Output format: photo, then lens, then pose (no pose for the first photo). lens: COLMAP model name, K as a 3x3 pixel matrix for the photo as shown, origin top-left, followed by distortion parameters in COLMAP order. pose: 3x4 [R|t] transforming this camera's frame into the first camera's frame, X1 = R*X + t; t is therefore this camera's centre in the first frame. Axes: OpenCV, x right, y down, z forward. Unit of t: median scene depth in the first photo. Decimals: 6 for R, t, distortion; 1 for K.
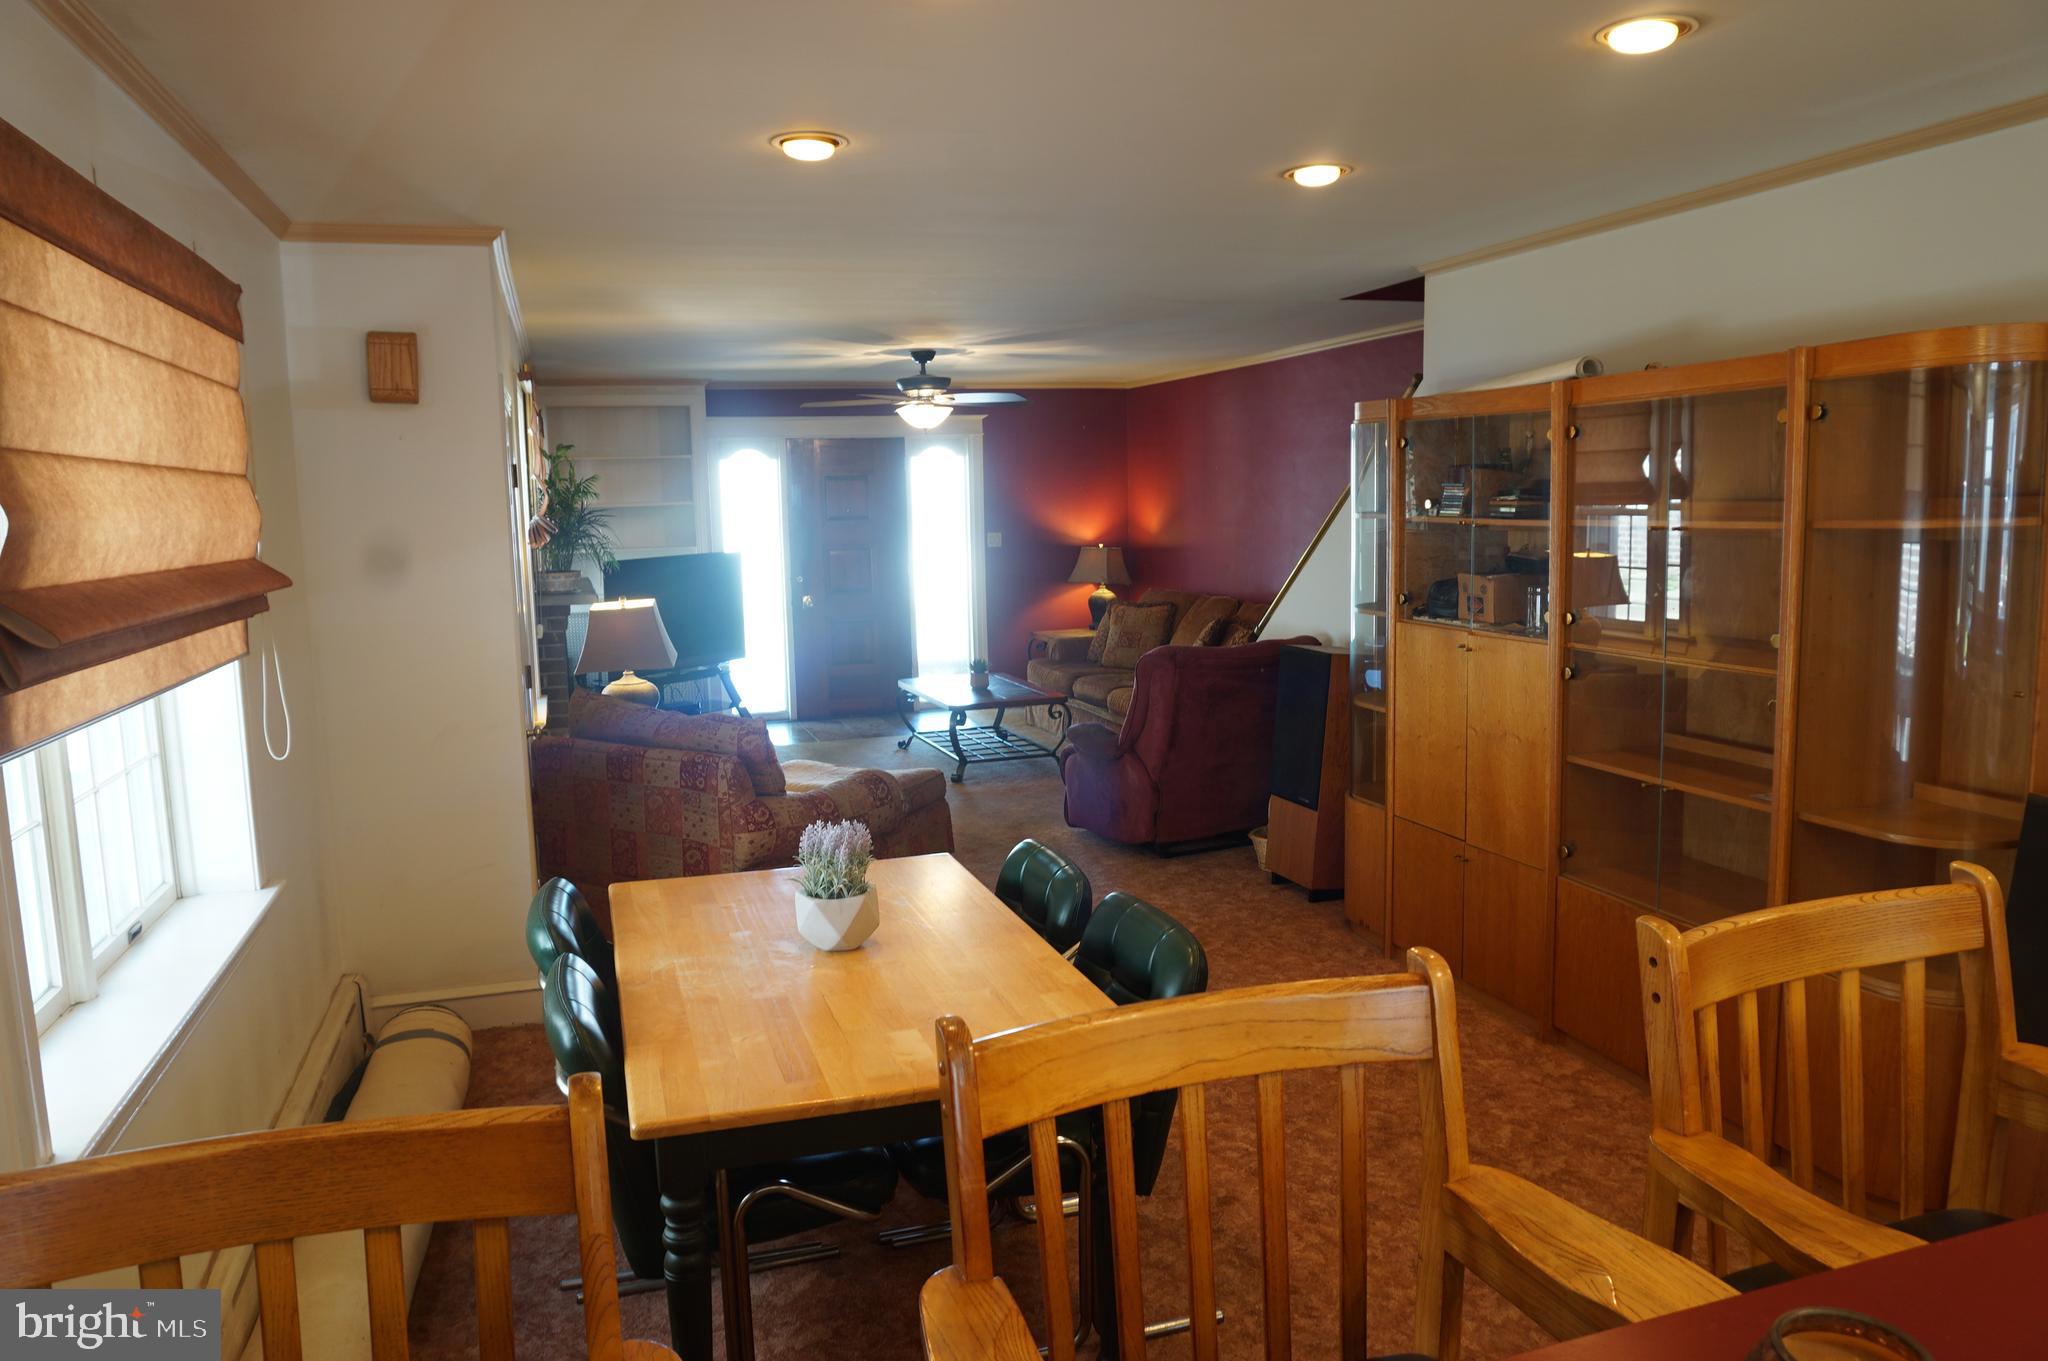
lens RADIAL K [[1379.4, 0, 1021.4], [0, 1379.4, 679.4], [0, 0, 1]] dist [-0.061846, 0.039764]
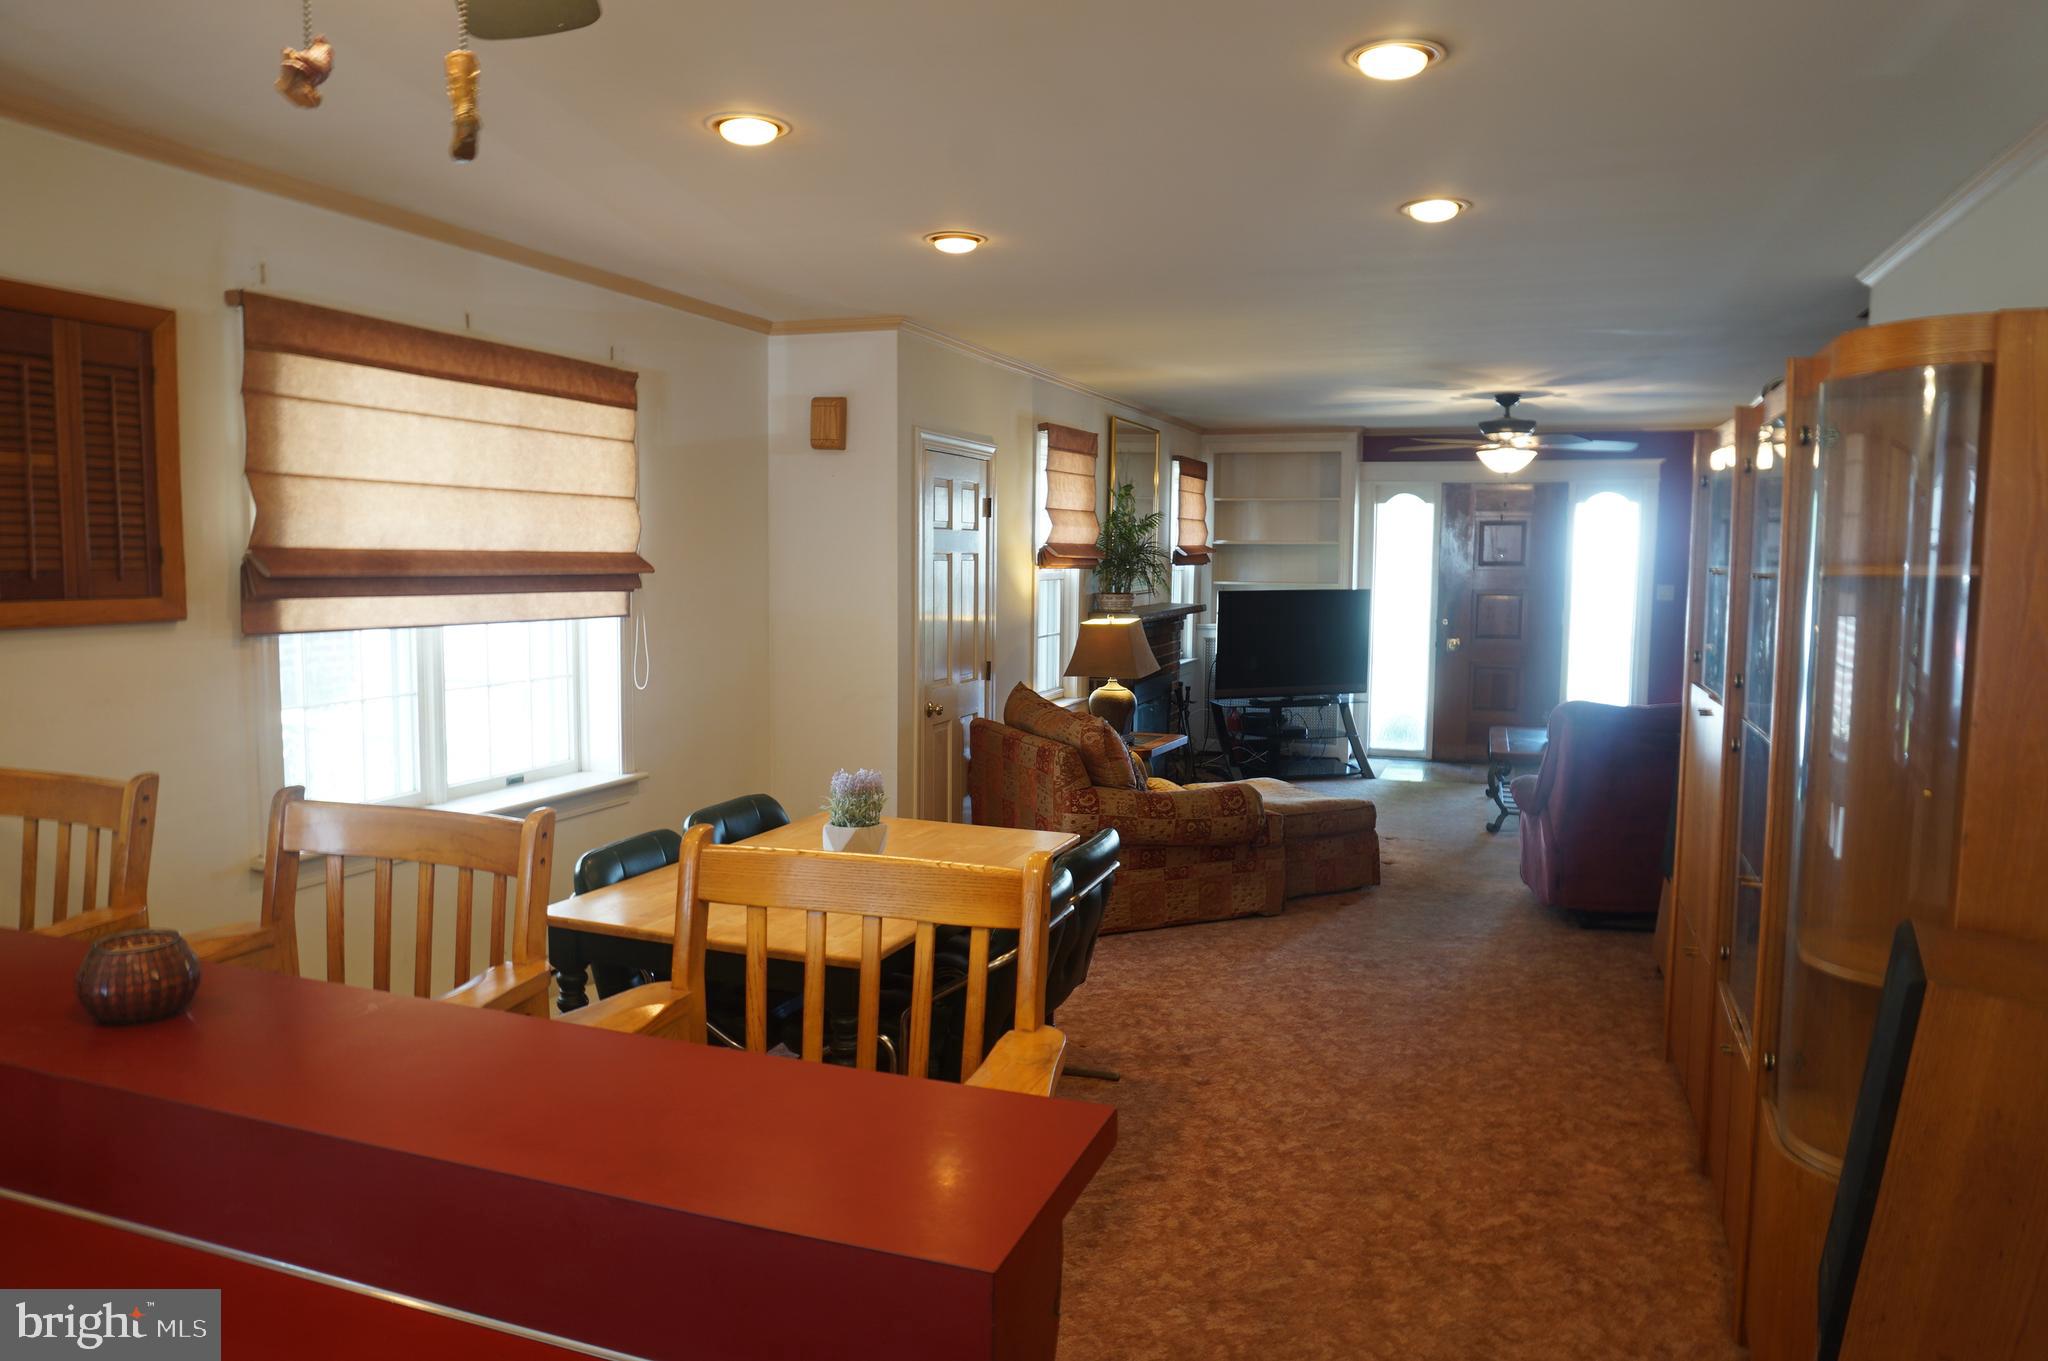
lens RADIAL K [[1379.4, 0, 1047.1], [0, 1379.4, 680.8], [0, 0, 1]] dist [-0.061846, 0.039764]
pose [[0.794740, 0.083641, -0.601159, 0.367581], [-0.104654, 0.994509, 0.000016, 0.001509], [0.597859, 0.062901, 0.799130, 0.037461]]
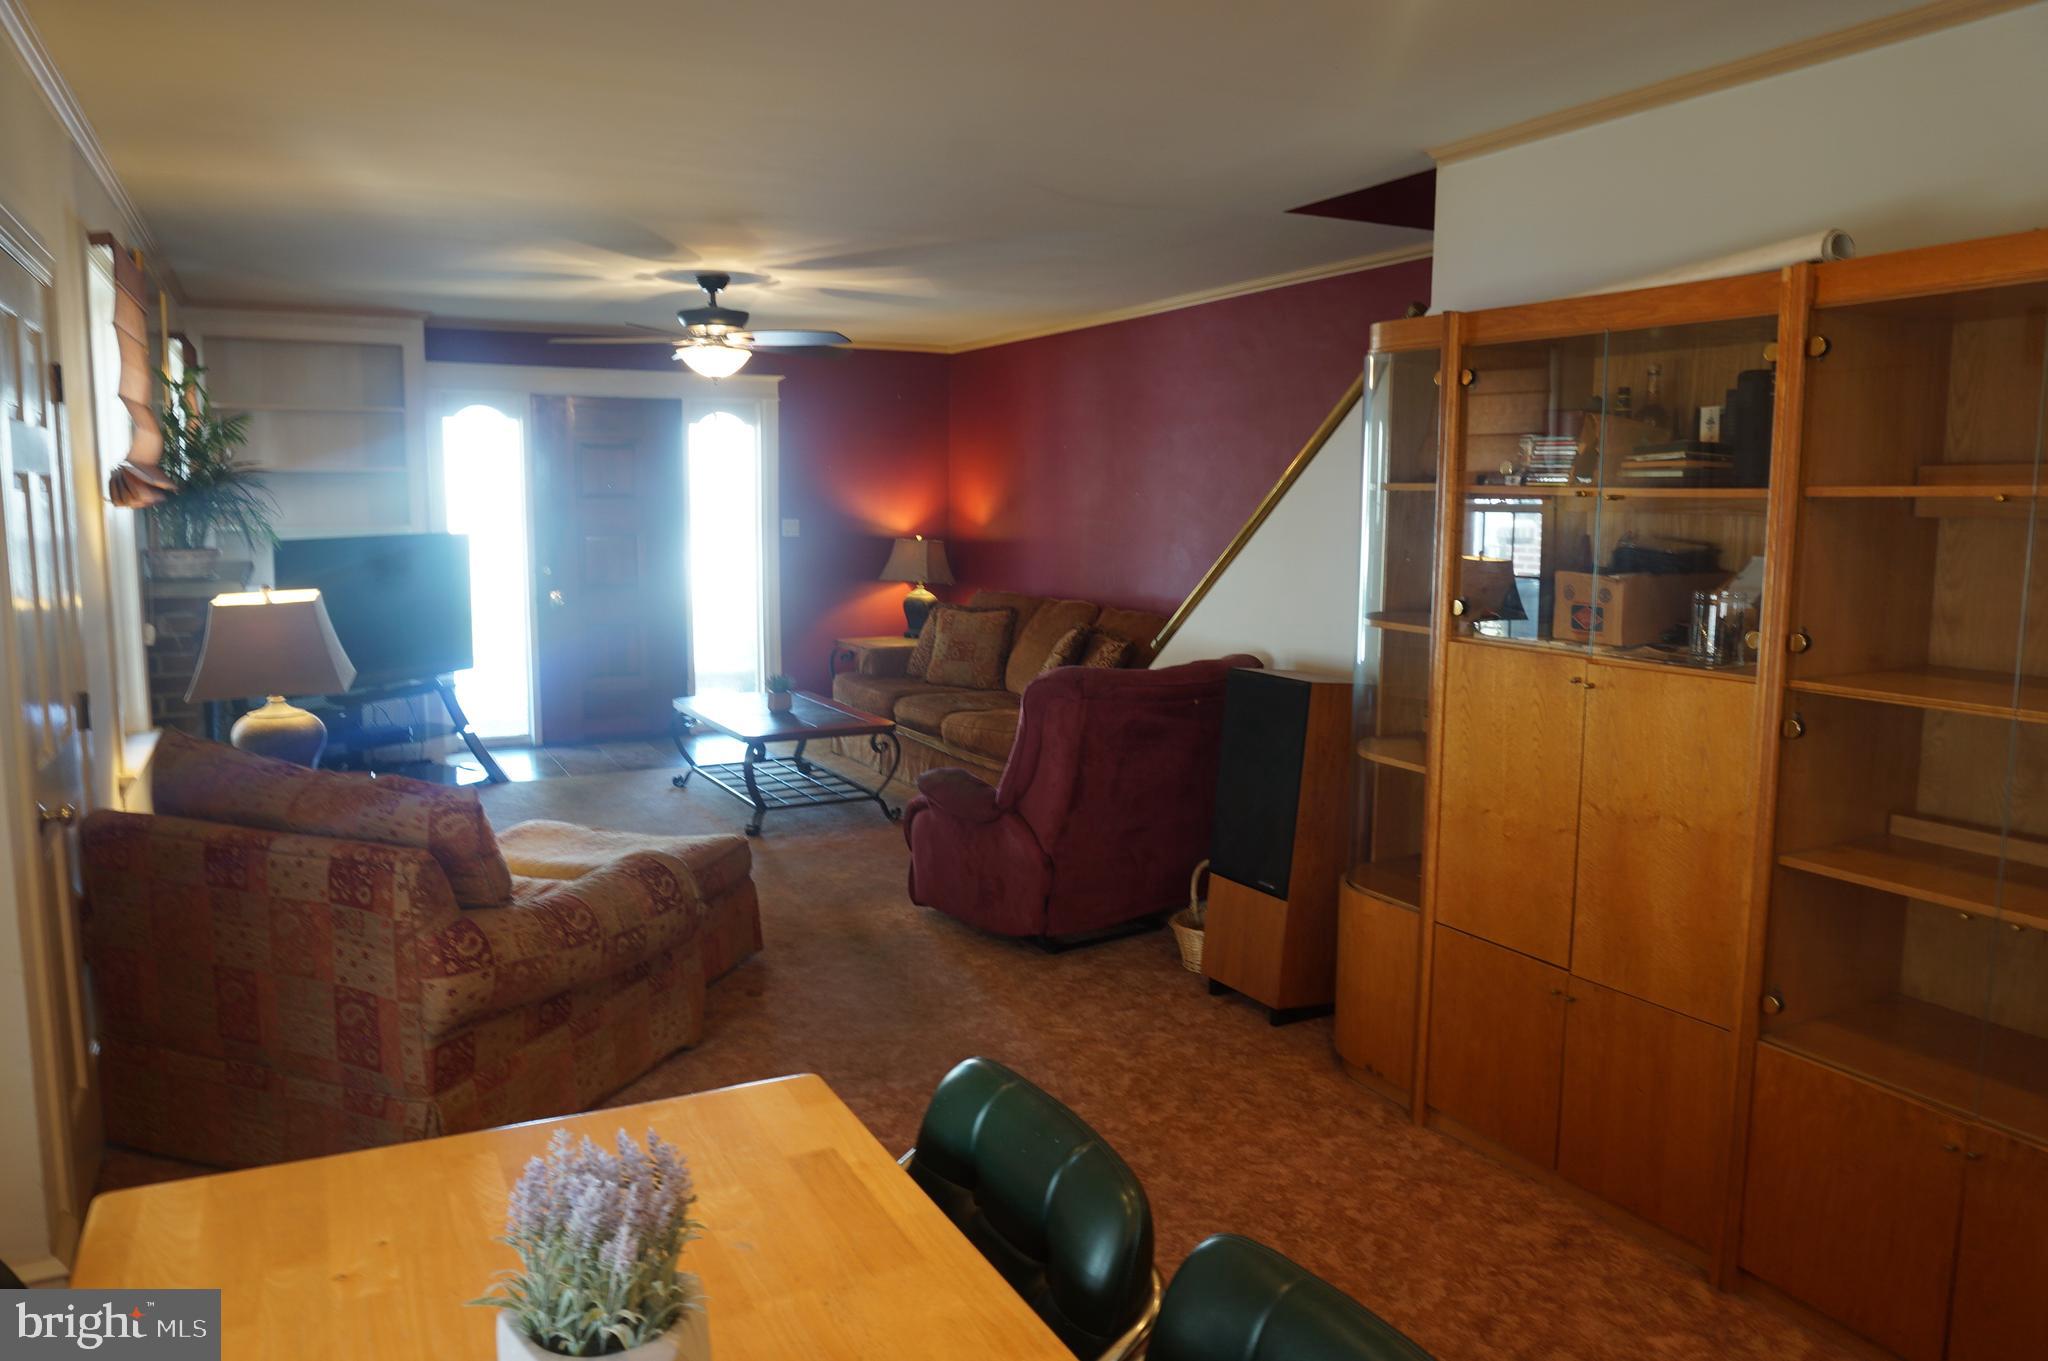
lens RADIAL K [[1379.4, 0, 1019.5], [0, 1379.4, 689.7], [0, 0, 1]] dist [-0.061846, 0.039764]
pose [[0.985695, 0.006614, 0.168408, -0.040087], [-0.007392, 0.999965, 0.003990, -0.014715], [-0.168376, -0.005178, 0.985709, 0.283798]]
